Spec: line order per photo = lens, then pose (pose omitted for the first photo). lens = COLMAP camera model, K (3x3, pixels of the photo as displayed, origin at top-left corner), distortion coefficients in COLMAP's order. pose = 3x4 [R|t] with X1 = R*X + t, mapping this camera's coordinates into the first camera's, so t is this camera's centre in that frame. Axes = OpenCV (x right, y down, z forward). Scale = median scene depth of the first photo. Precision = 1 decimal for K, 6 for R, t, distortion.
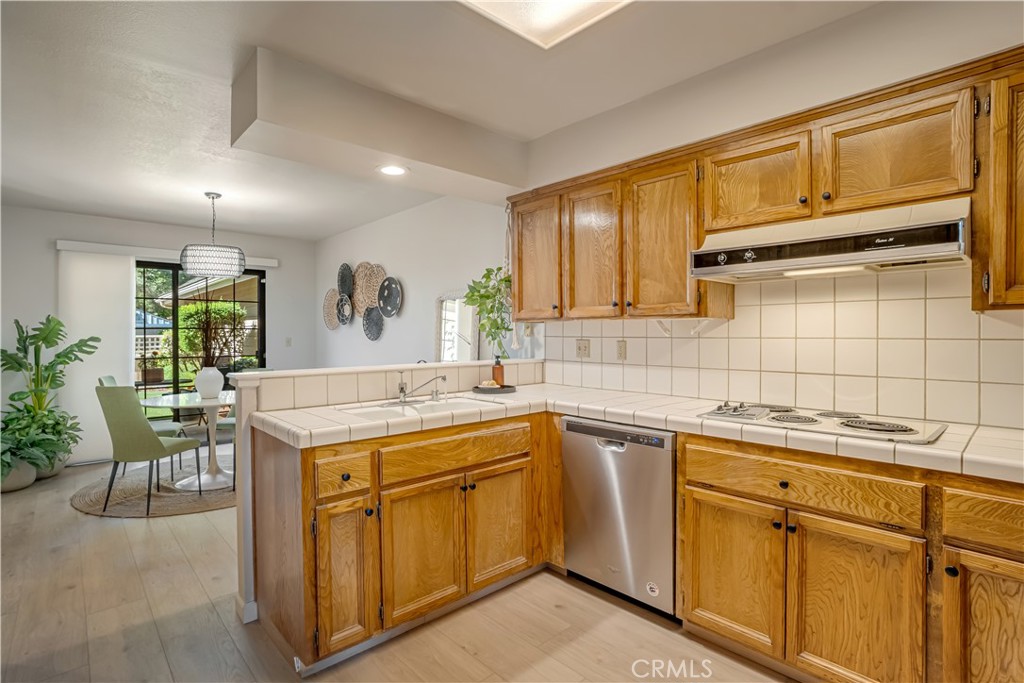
lens RADIAL K [[493.6, 0, 512.0], [0, 493.6, 341.5], [0, 0, 1]] dist [-0.062818, 0.022368]
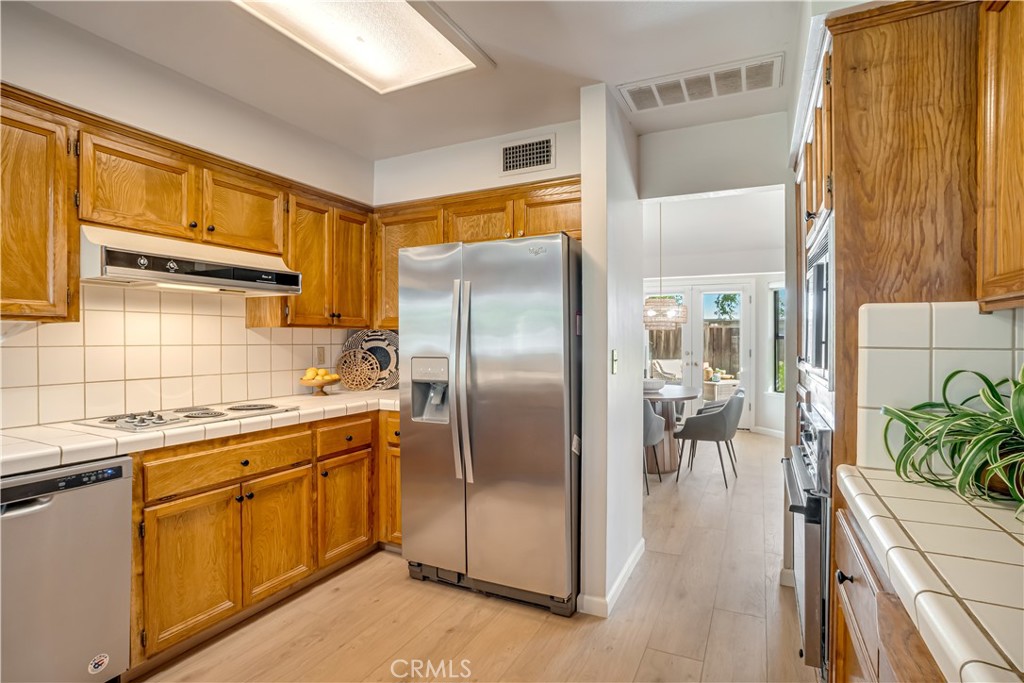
lens RADIAL K [[493.6, 0, 512.0], [0, 493.6, 341.5], [0, 0, 1]] dist [-0.062818, 0.022368]
pose [[-0.351346, -0.000657, 0.936245, -0.454520], [0.014284, 0.999880, 0.006062, -0.007136], [-0.936137, 0.015503, -0.351294, 0.428348]]
